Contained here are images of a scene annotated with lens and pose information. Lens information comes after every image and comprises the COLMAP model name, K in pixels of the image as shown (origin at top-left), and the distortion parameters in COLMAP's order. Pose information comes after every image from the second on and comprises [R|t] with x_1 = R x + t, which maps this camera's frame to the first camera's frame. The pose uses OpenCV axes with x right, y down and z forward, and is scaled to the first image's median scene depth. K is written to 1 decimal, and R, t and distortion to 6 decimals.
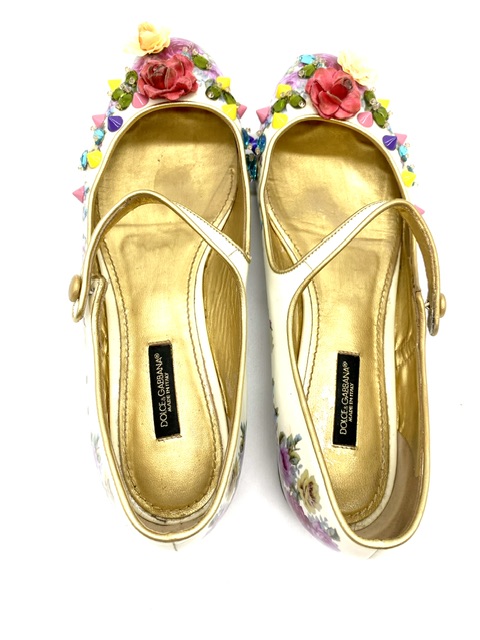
lens RADIAL K [[483.3, 0, 238.8], [0, 483.3, 317.3], [0, 0, 1]] dist [-0.012373, -0.002382]
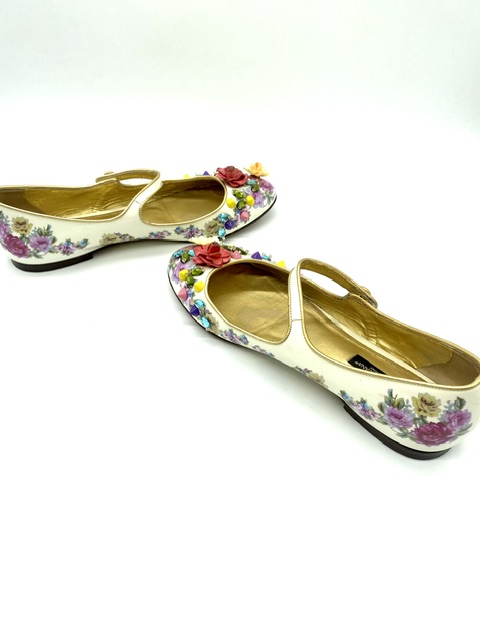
lens RADIAL K [[483.3, 0, 242.0], [0, 483.3, 319.6], [0, 0, 1]] dist [-0.012373, -0.002382]
pose [[0.658013, -0.585869, 0.473051, -0.601595], [0.736117, 0.632786, -0.240238, 0.109914], [-0.158592, 0.506300, 0.847649, -0.222676]]
